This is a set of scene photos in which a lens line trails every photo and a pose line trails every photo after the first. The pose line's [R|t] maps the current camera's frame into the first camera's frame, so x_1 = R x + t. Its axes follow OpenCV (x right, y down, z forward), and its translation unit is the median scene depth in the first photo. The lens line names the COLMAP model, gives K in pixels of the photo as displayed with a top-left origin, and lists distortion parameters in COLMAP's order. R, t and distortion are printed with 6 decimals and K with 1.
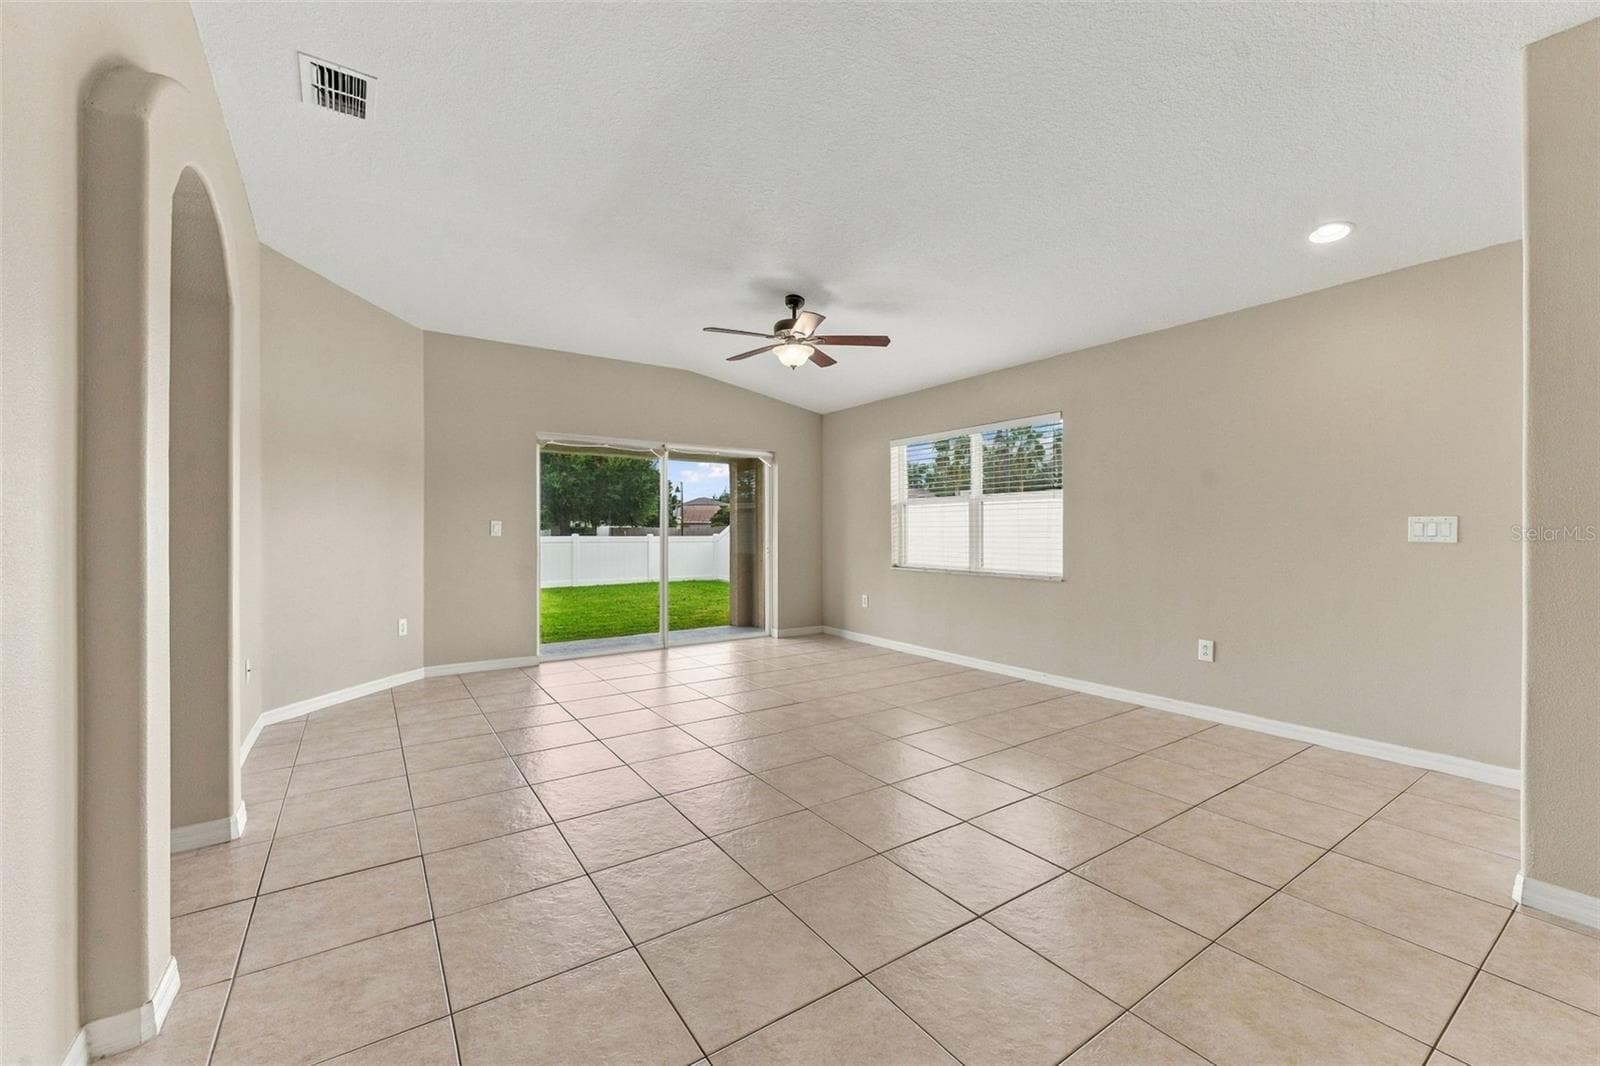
lens RADIAL K [[641.2, 0, 792.0], [0, 641.2, 531.1], [0, 0, 1]] dist [-0.000432, -0.000094]
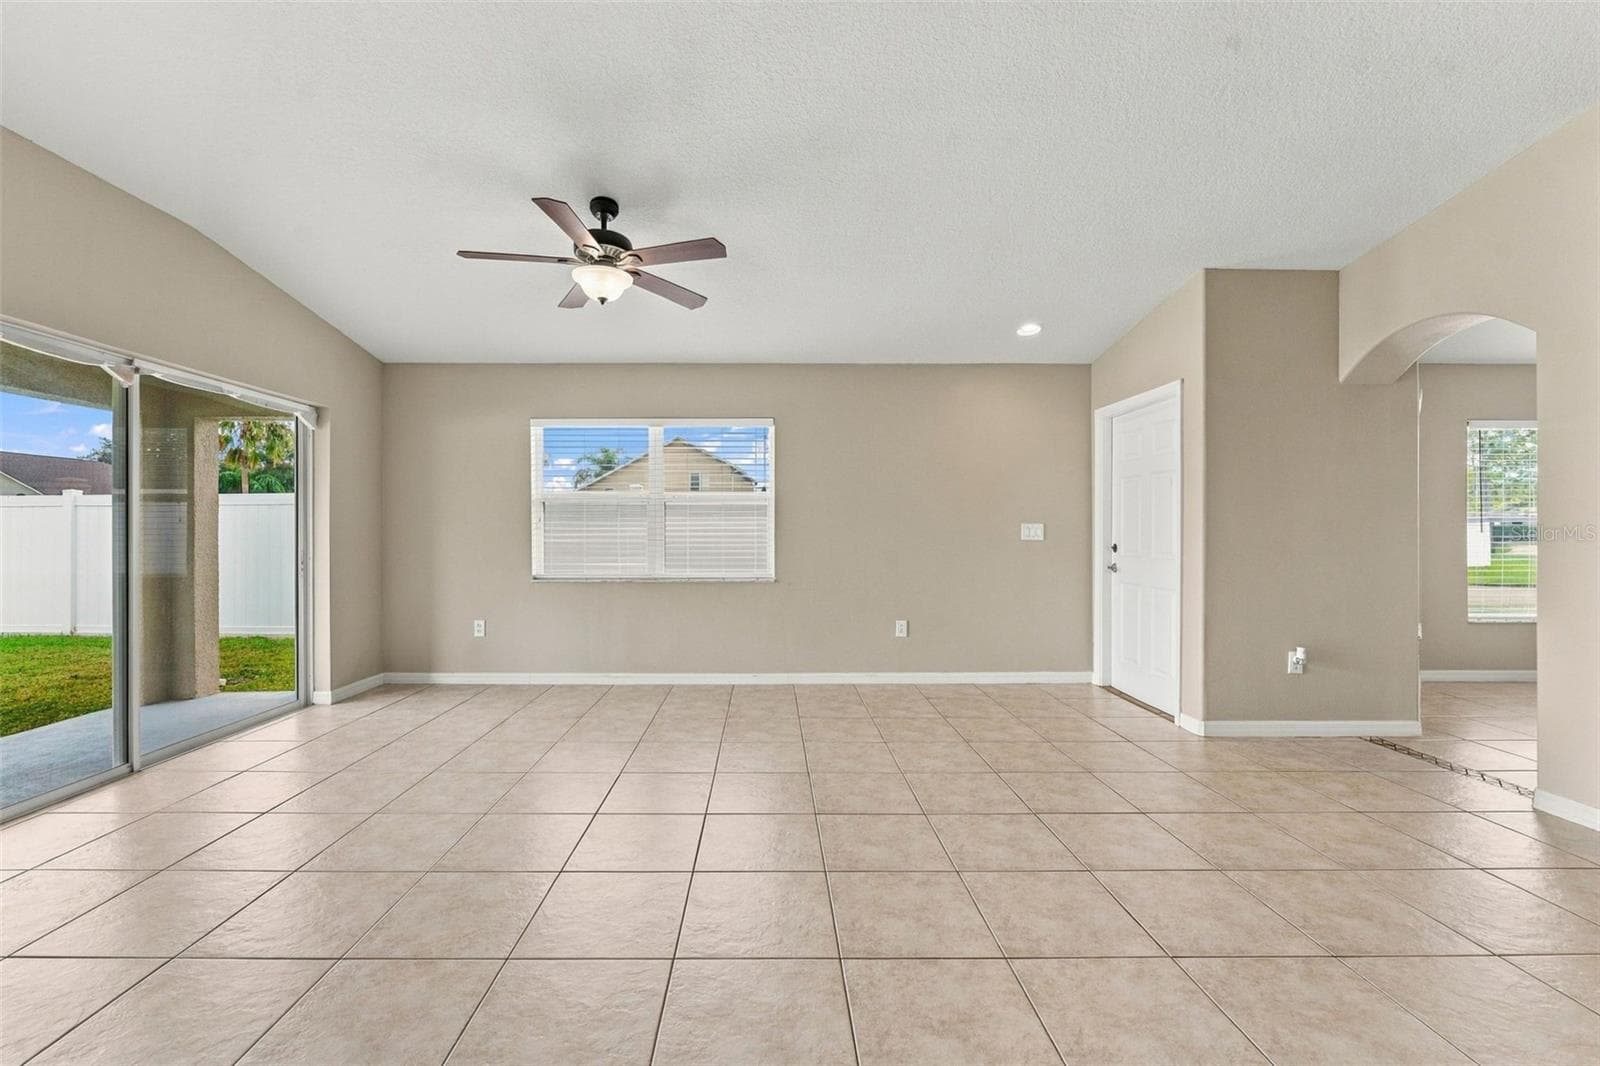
lens RADIAL K [[641.2, 0, 792.0], [0, 641.2, 531.1], [0, 0, 1]] dist [-0.000432, -0.000094]
pose [[0.561007, 0.003266, 0.827805, -0.314517], [0.001961, 0.999984, -0.005275, 0.001345], [-0.827809, 0.004583, 0.560992, 0.294236]]
